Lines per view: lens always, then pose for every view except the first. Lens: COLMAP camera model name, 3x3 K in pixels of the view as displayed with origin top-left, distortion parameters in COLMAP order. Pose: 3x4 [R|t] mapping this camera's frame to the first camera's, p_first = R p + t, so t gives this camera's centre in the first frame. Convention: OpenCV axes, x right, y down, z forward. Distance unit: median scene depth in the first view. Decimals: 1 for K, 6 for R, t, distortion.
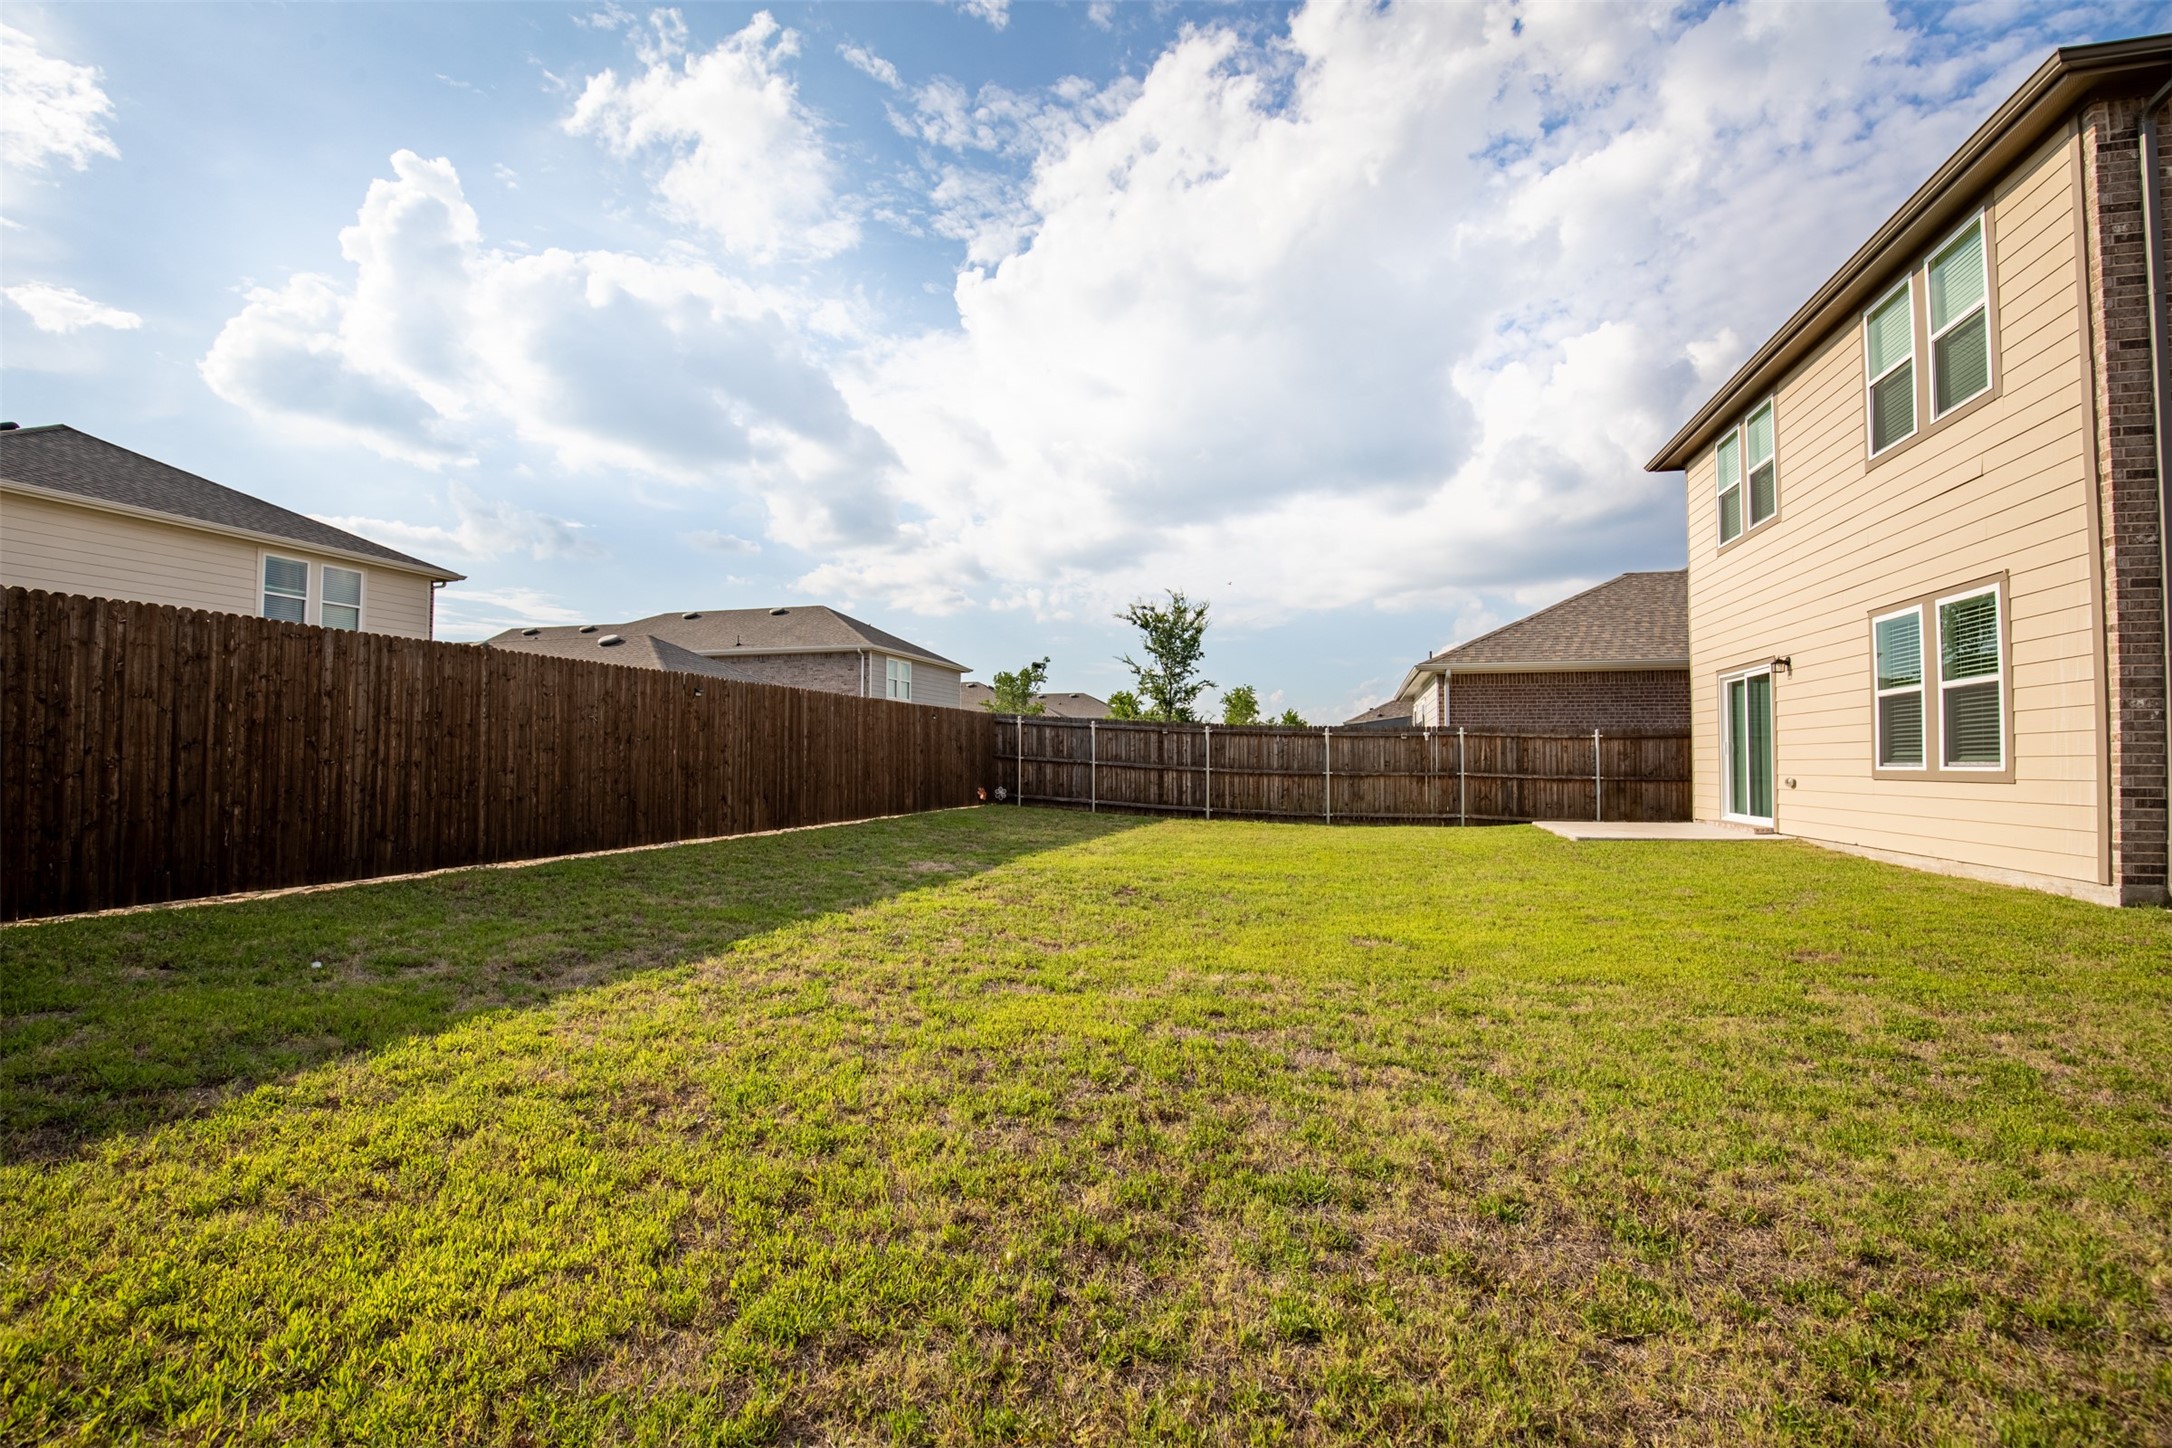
lens RADIAL K [[1005.2, 0, 1075.8], [0, 1005.2, 730.4], [0, 0, 1]] dist [-0.023416, 0.000964]
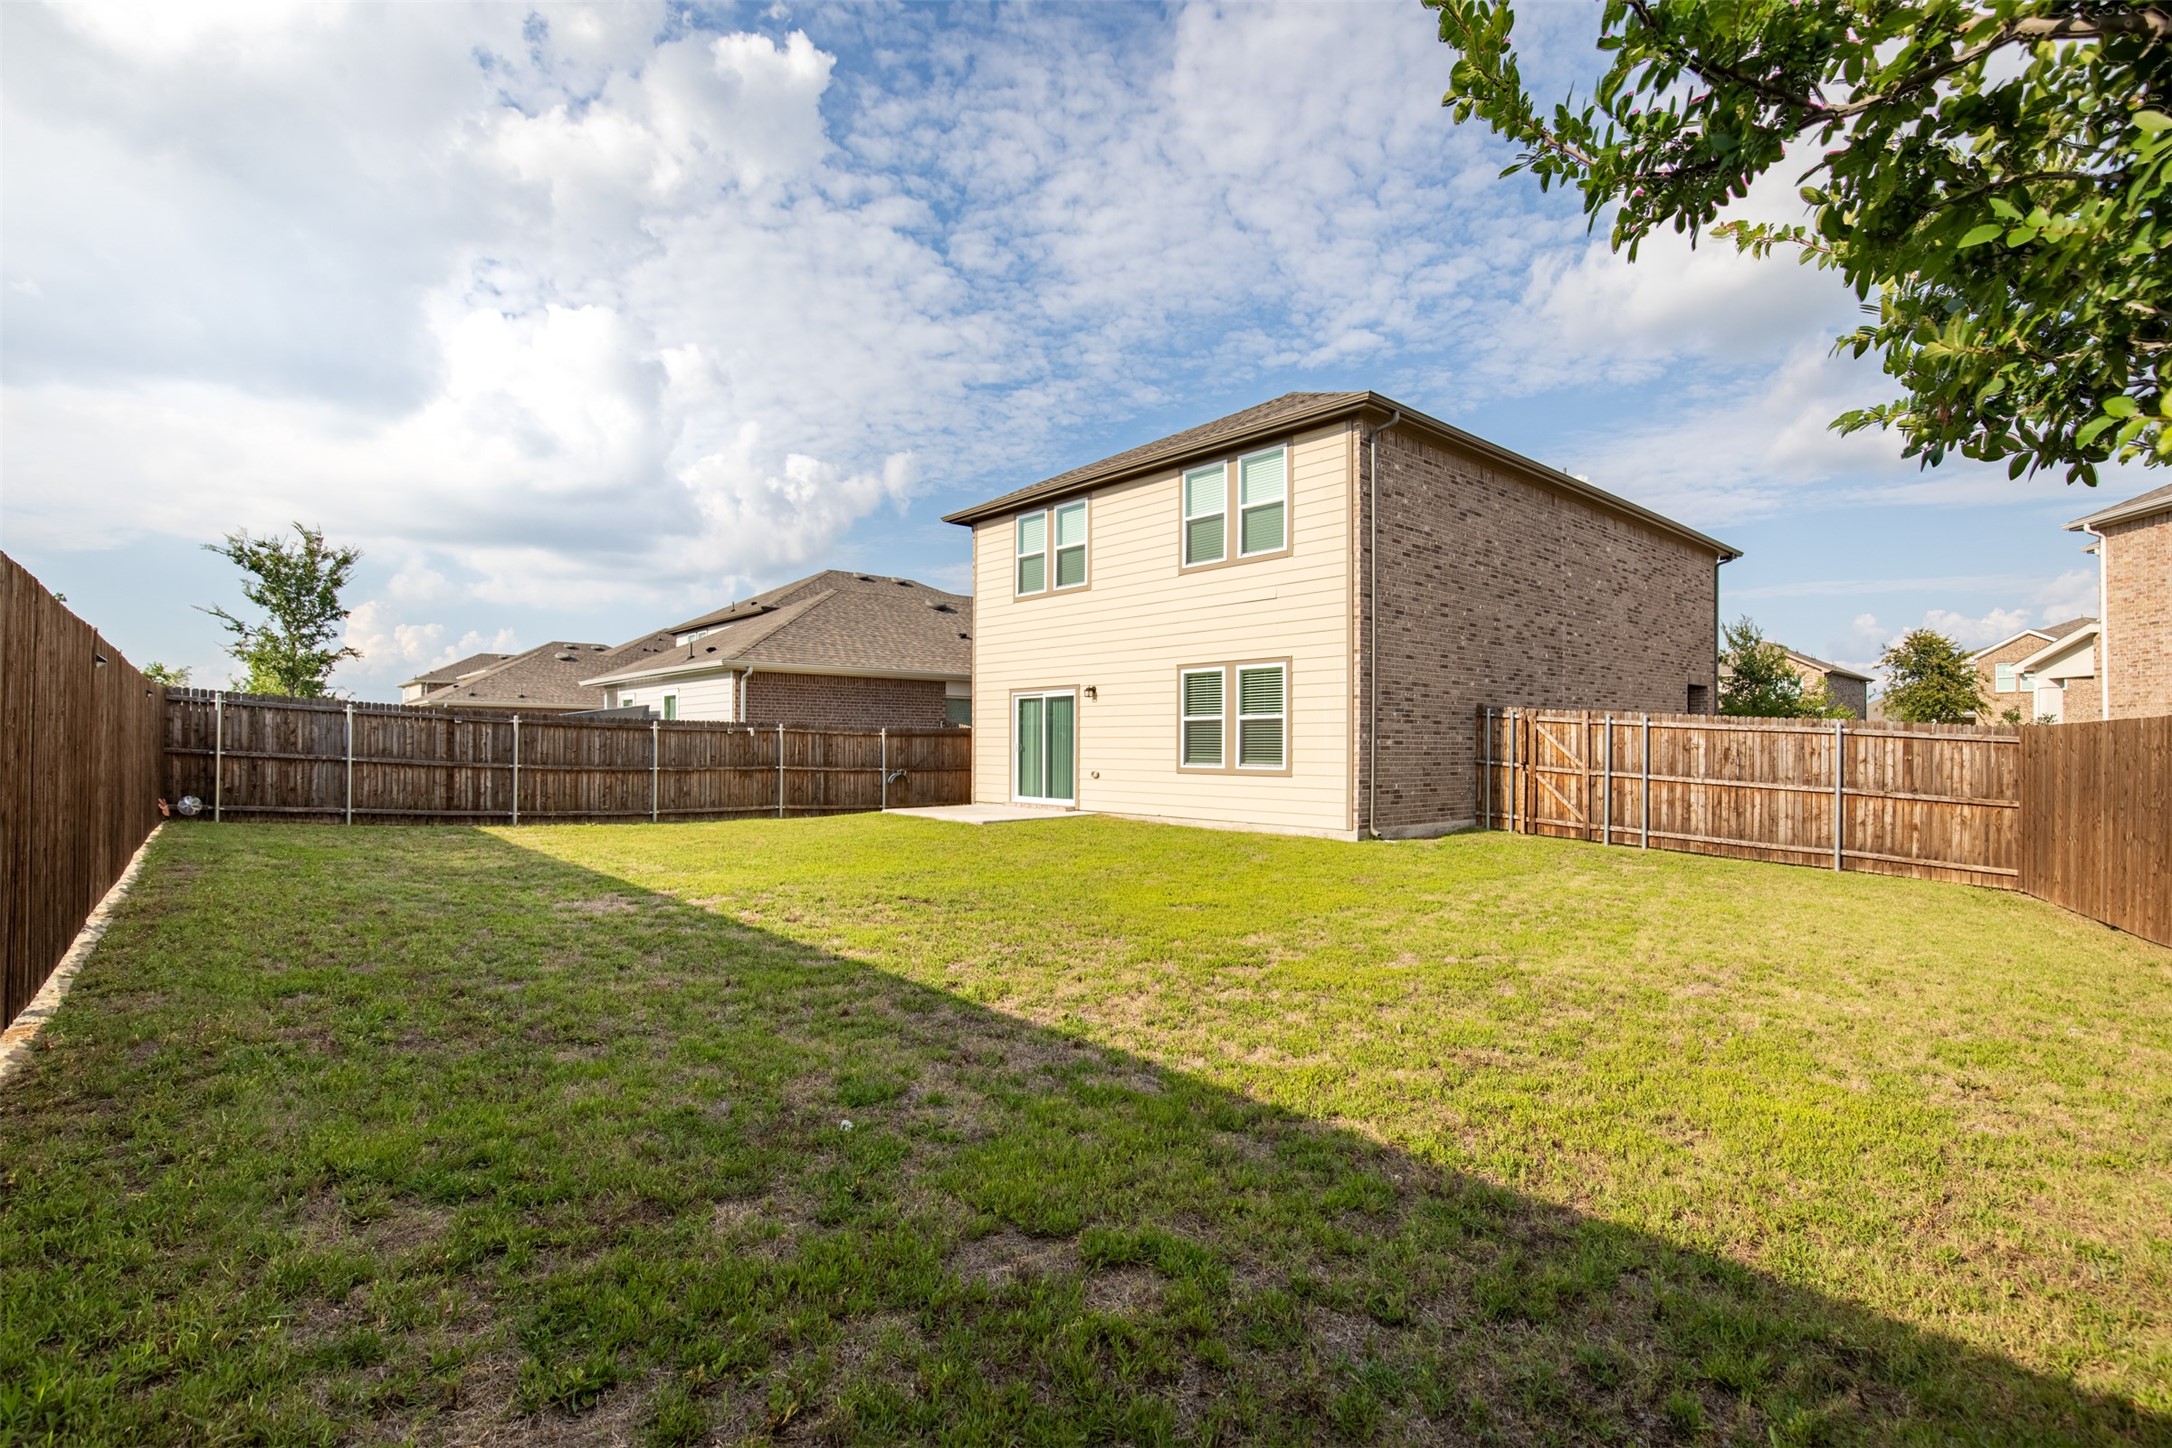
lens RADIAL K [[1037.0, 0, 1085.6], [0, 1037.0, 736.7], [0, 0, 1]] dist [-0.032089, 0.001104]
pose [[0.545031, 0.007073, 0.838386, -0.363662], [-0.031468, 0.999432, 0.012026, -0.012958], [-0.837825, -0.032936, 0.544944, 0.131801]]
